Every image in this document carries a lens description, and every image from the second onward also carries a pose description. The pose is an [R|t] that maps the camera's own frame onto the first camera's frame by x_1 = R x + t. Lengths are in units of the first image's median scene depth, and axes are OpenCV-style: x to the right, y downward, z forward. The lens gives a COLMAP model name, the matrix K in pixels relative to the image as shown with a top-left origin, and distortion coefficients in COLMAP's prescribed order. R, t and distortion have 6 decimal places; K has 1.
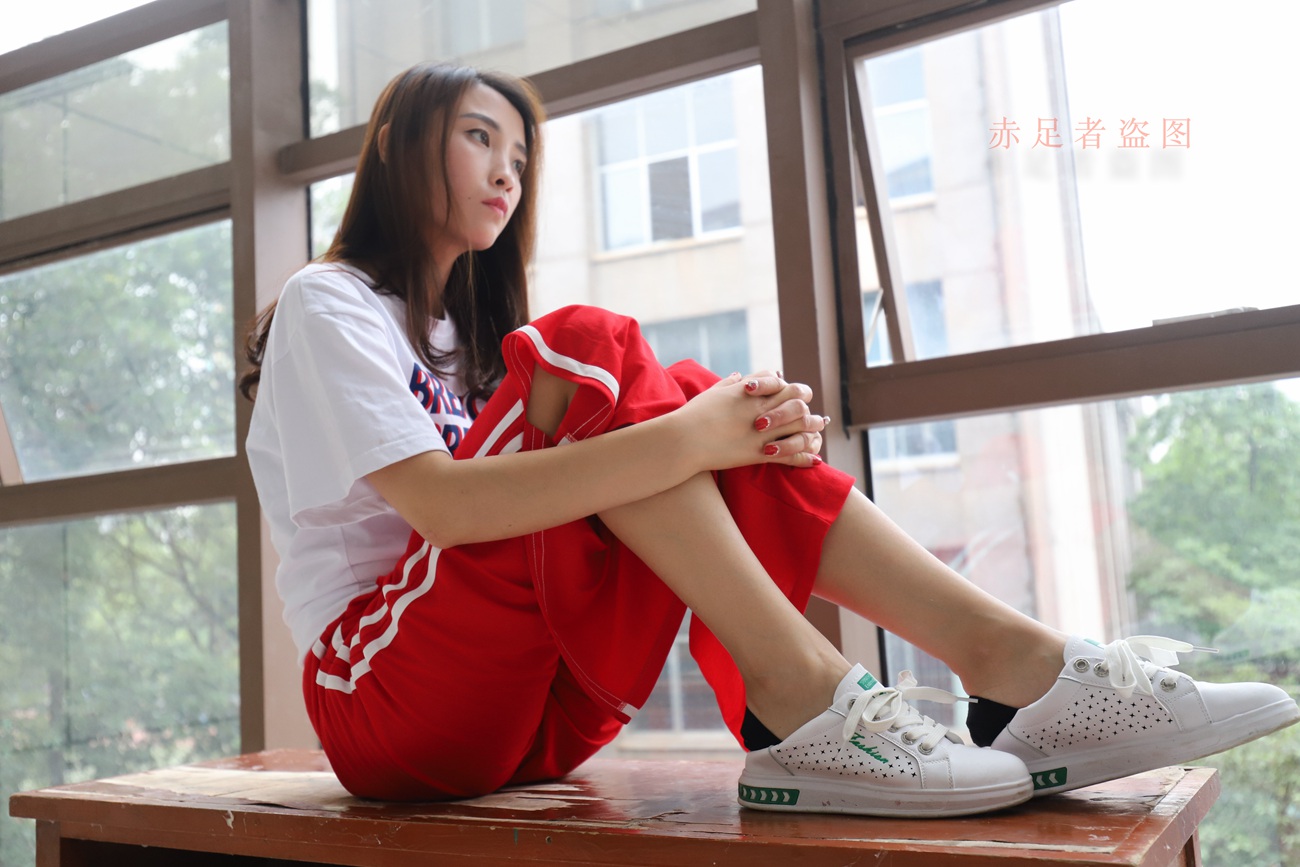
lens RADIAL K [[1248.0, 0, 649.2], [0, 1248.0, 430.6], [0, 0, 1]] dist [0.006555, -0.008916]
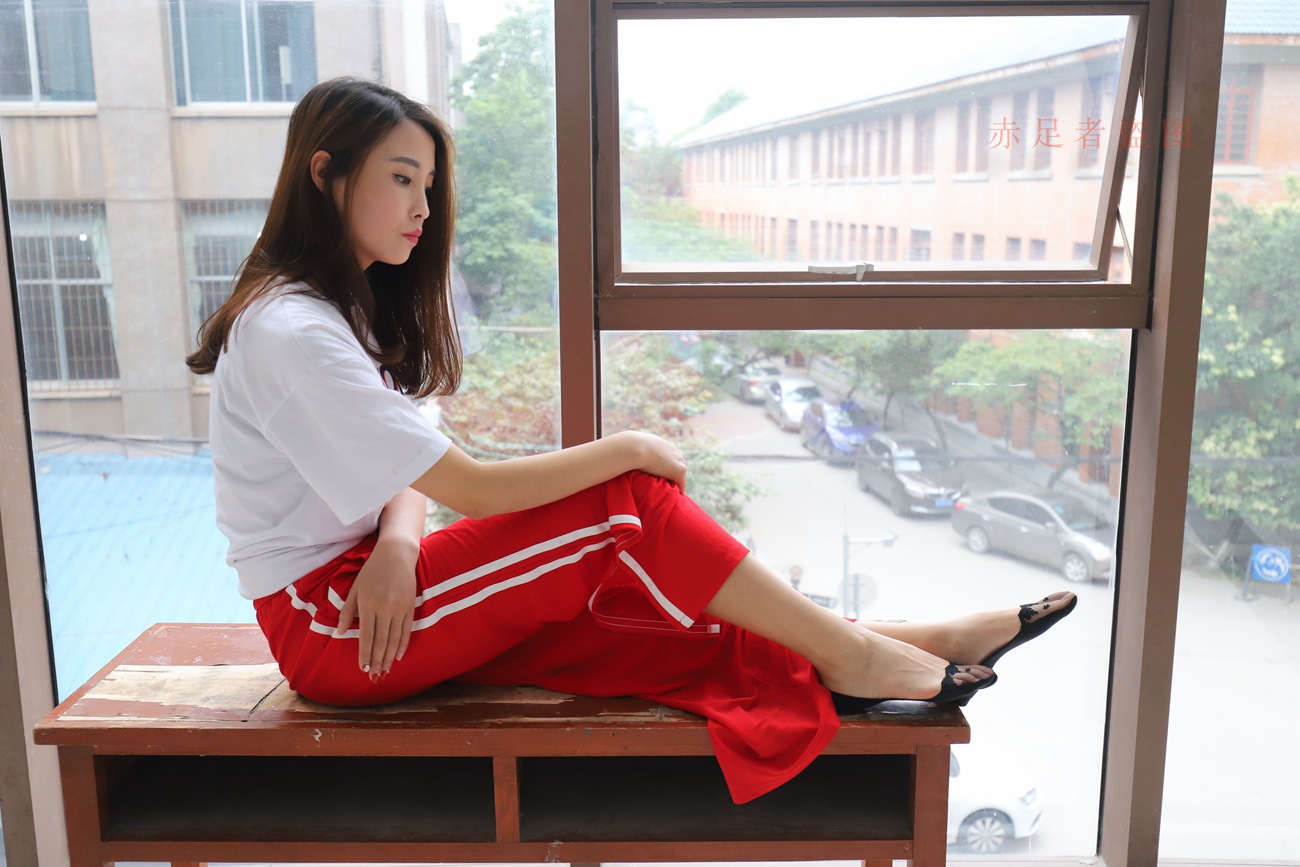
lens RADIAL K [[1253.5, 0, 650.0], [0, 1253.5, 433.5], [0, 0, 1]] dist [0.001537, 0.003135]
pose [[0.857281, -0.046497, 0.512745, -0.463031], [-0.108840, 0.957038, 0.268760, -0.257183], [-0.503213, -0.286210, 0.815390, -0.110644]]
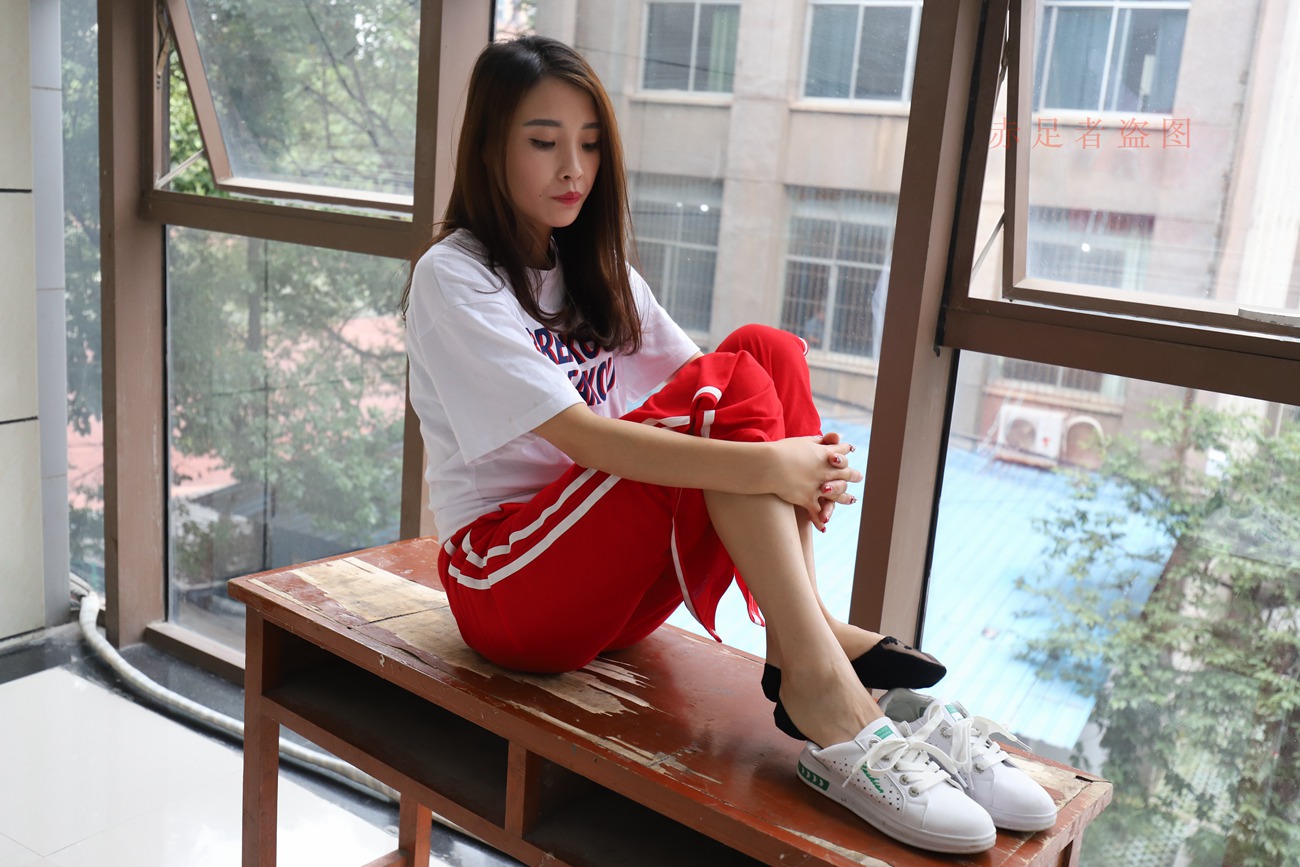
lens RADIAL K [[1253.5, 0, 650.0], [0, 1253.5, 433.5], [0, 0, 1]] dist [0.001537, 0.003135]
pose [[0.980681, 0.163486, -0.107414, 0.039281], [-0.118868, 0.934142, 0.336524, -0.278071], [0.155357, -0.317255, 0.935528, -0.108615]]
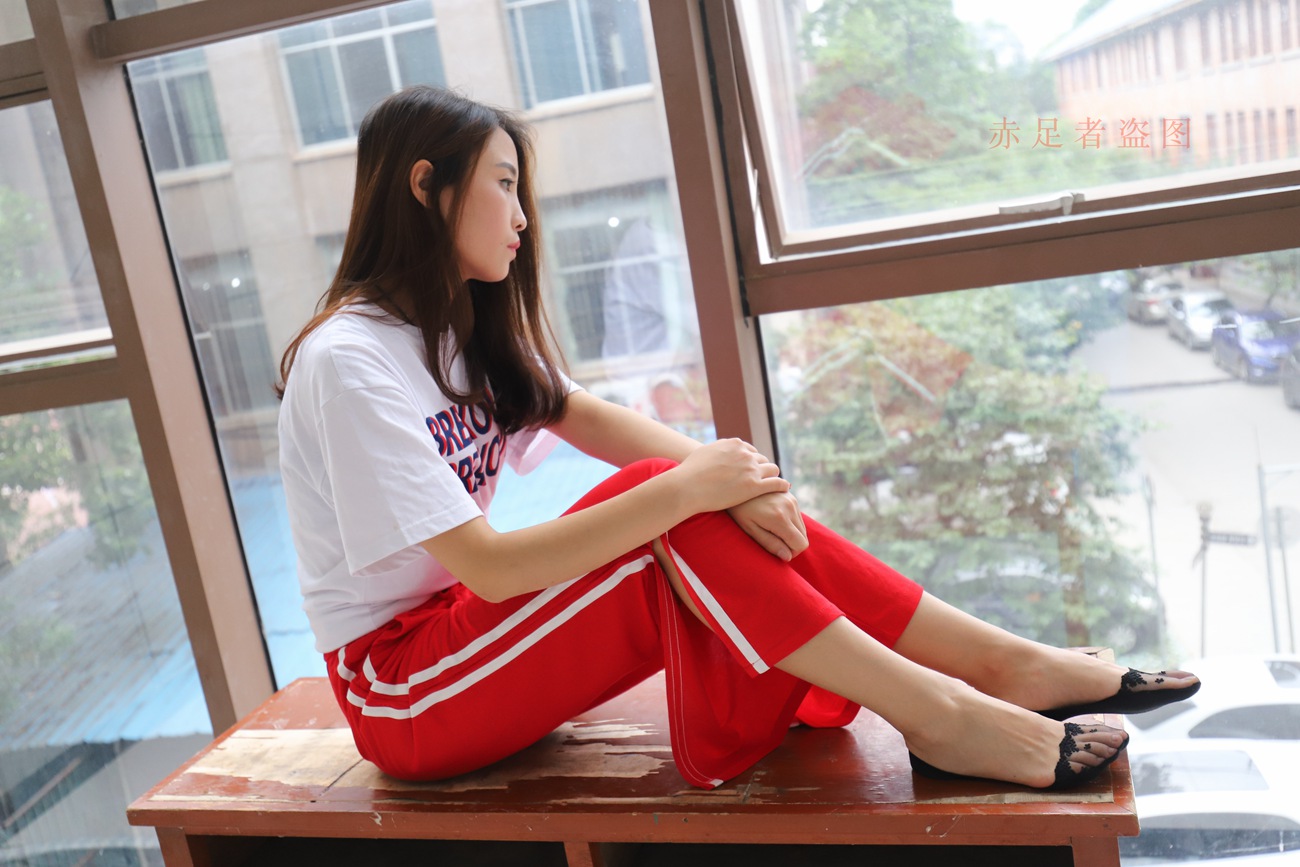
lens RADIAL K [[1251.6, 0, 641.7], [0, 1251.6, 430.4], [0, 0, 1]] dist [0.002049, 0.003292]
pose [[0.964657, -0.148894, 0.217409, -0.196756], [0.077215, 0.948565, 0.307021, -0.264691], [-0.251941, -0.279382, 0.926537, -0.057020]]
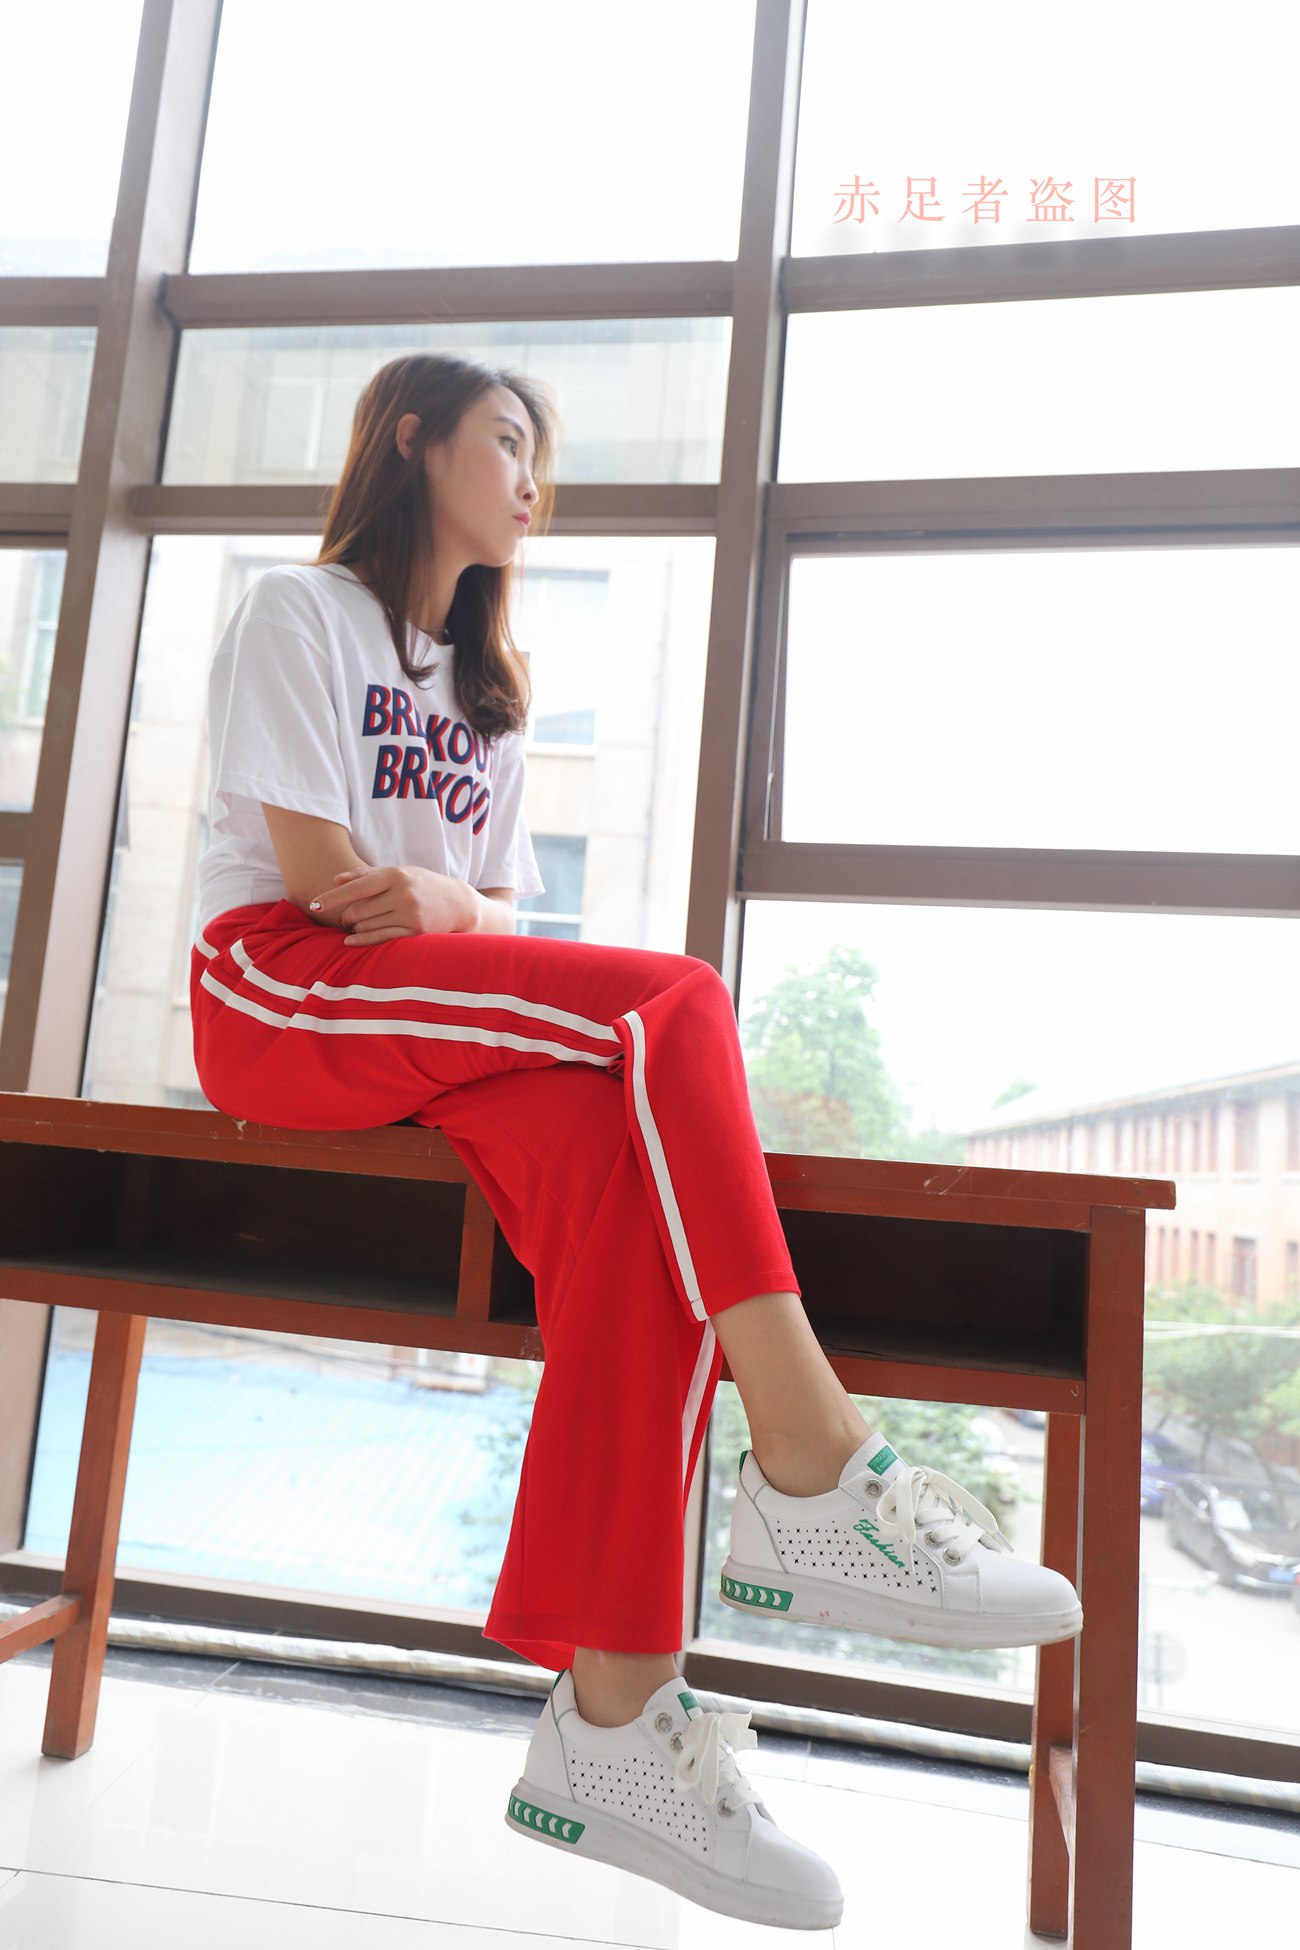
lens RADIAL K [[1362.5, 0, 657.6], [0, 1362.5, 982.5], [0, 0, 1]] dist [0.004167, 0.001087]
pose [[0.933554, 0.169765, 0.315685, -0.256333], [-0.168685, 0.985184, -0.030960, 0.120153], [-0.316263, -0.024349, 0.948359, -0.071961]]
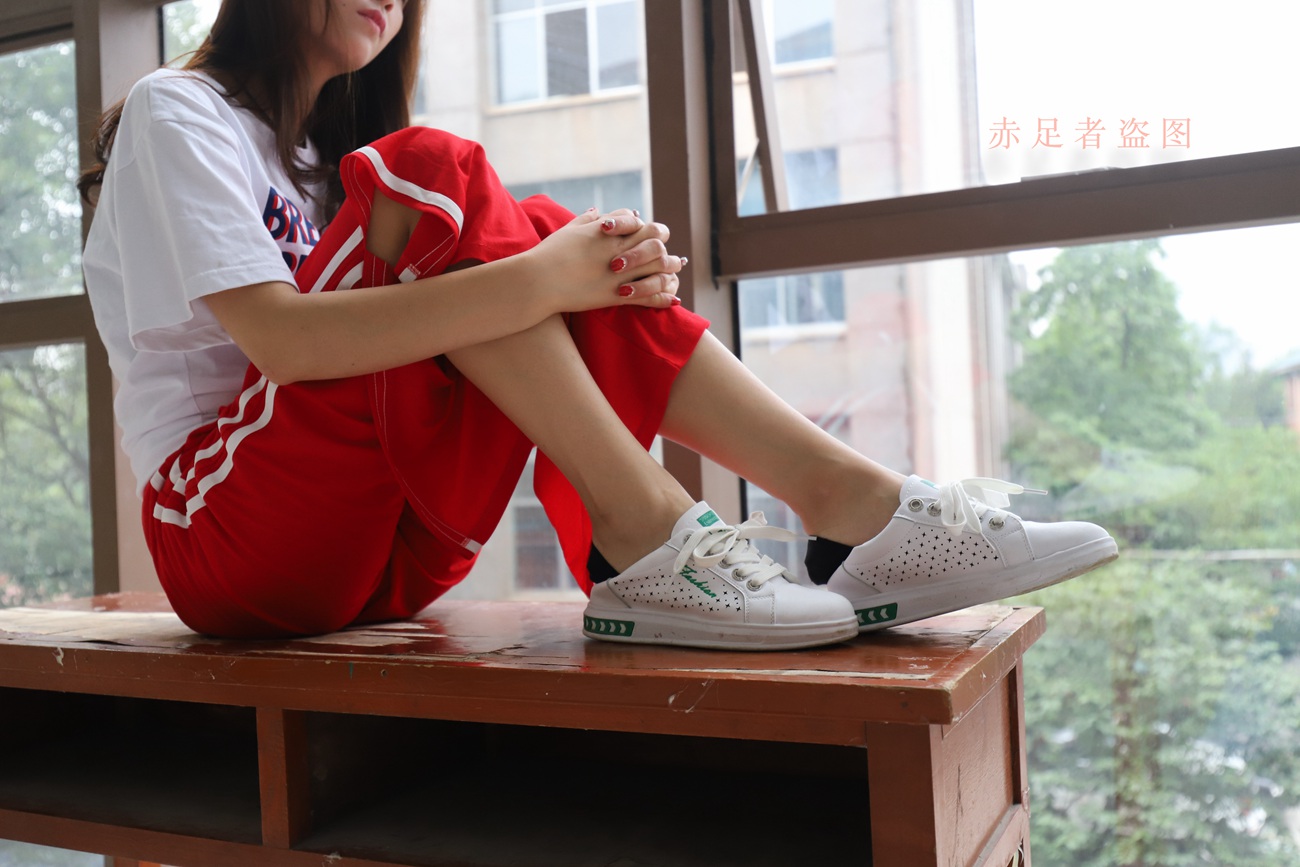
lens RADIAL K [[1248.0, 0, 649.2], [0, 1248.0, 430.6], [0, 0, 1]] dist [0.006555, -0.008916]
pose [[0.996127, 0.016534, 0.086357, 0.022371], [-0.025766, 0.993935, 0.106911, 0.013569], [-0.084065, -0.108722, 0.990511, 0.010704]]
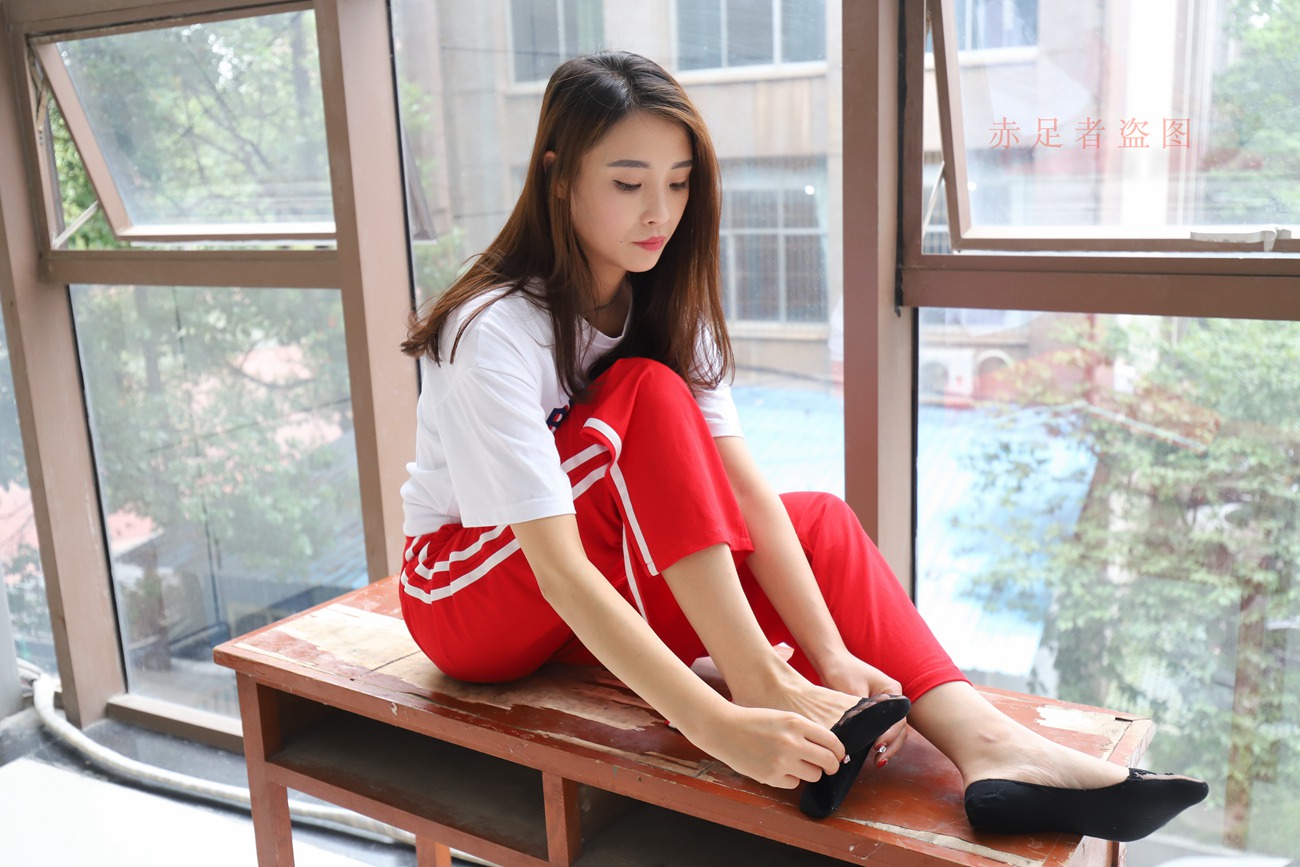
lens RADIAL K [[1252.8, 0, 655.6], [0, 1252.8, 433.7], [0, 0, 1]] dist [-0.001142, 0.007272]
pose [[0.999007, 0.026757, -0.035629, -0.013957], [-0.012927, 0.939279, 0.342911, -0.277347], [0.042641, -0.342110, 0.938692, -0.087525]]
